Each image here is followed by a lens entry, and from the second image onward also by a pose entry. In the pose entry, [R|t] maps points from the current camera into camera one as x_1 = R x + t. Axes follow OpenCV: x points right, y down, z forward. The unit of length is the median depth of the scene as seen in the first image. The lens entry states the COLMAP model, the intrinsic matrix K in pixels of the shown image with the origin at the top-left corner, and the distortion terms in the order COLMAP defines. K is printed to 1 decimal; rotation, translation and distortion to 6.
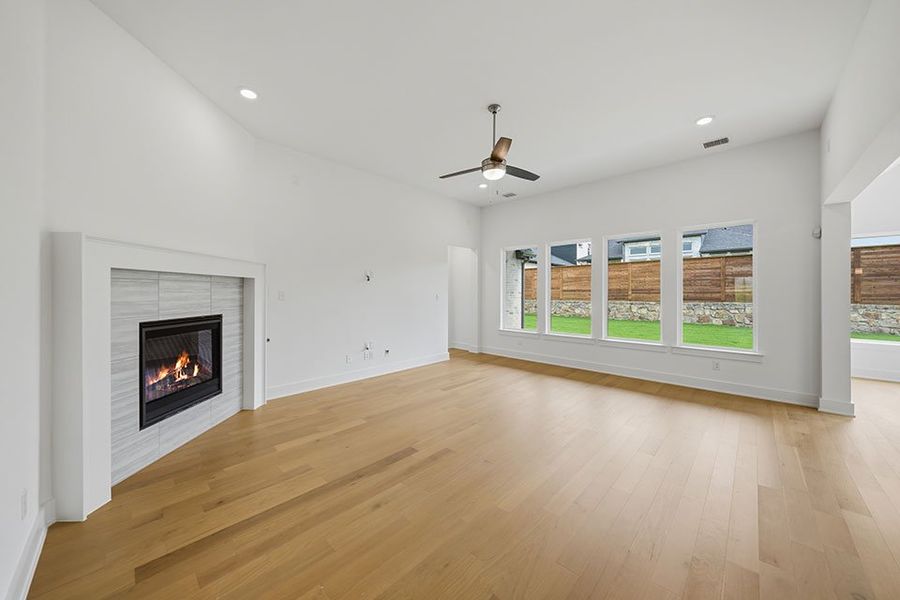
lens RADIAL K [[313.4, 0, 445.0], [0, 313.4, 294.3], [0, 0, 1]] dist [-0.001035, 0.000049]
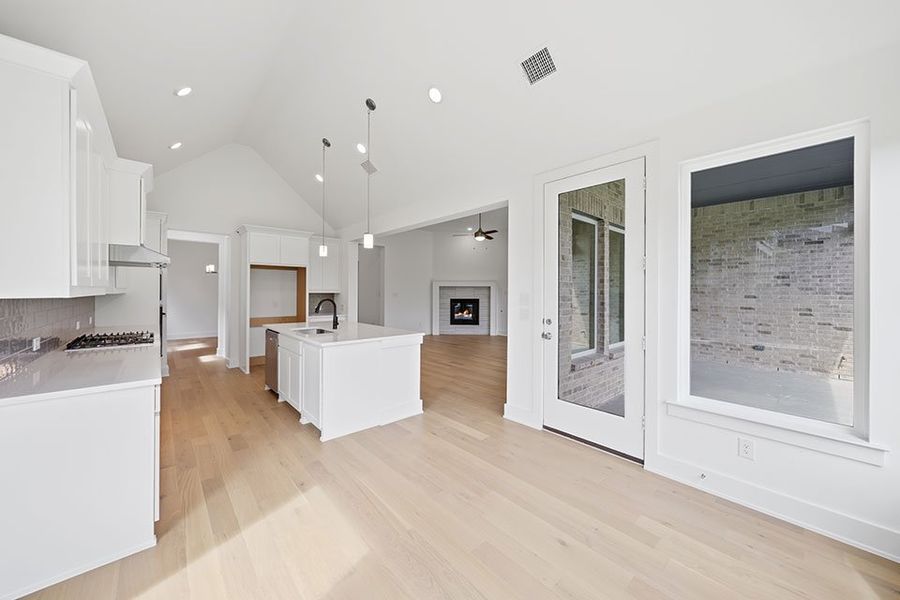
lens RADIAL K [[313.4, 0, 457.0], [0, 313.4, 290.8], [0, 0, 1]] dist [-0.001035, 0.000049]
pose [[-0.040606, -0.001029, -0.999175, 0.586601], [-0.008282, 0.999965, -0.000693, -0.002684], [0.999141, 0.008247, -0.040613, 0.231928]]
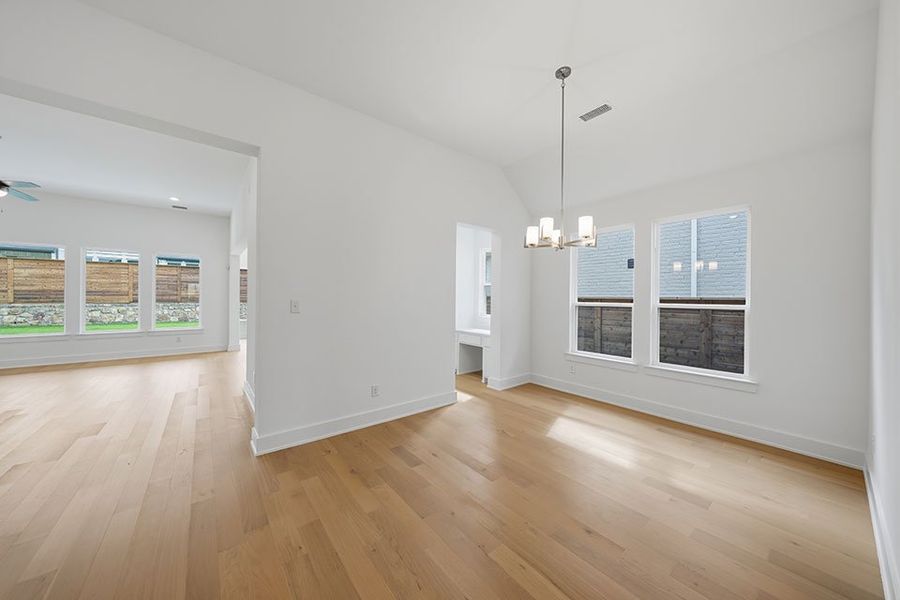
lens RADIAL K [[313.4, 0, 465.2], [0, 313.4, 299.4], [0, 0, 1]] dist [-0.001035, 0.000049]
pose [[0.097959, -0.005114, 0.995177, -0.245468], [-0.004978, 0.999972, 0.005629, -0.001816], [-0.995178, -0.005505, 0.097931, -0.260633]]
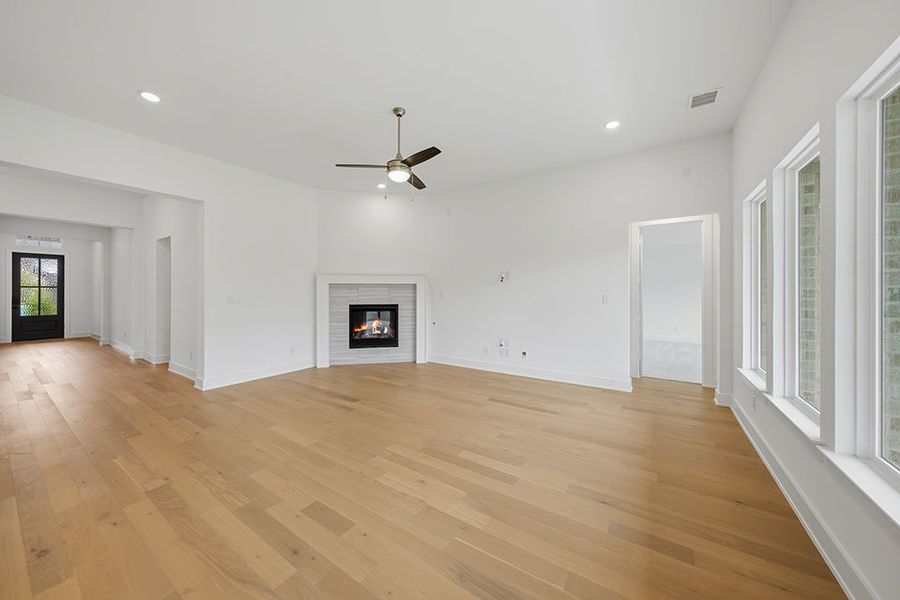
lens RADIAL K [[313.4, 0, 452.2], [0, 313.4, 292.8], [0, 0, 1]] dist [-0.001035, 0.000049]
pose [[0.194037, 0.001826, -0.980992, 0.297288], [-0.005523, 0.999984, 0.000769, -0.002008], [0.980979, 0.005268, 0.194044, 0.243116]]
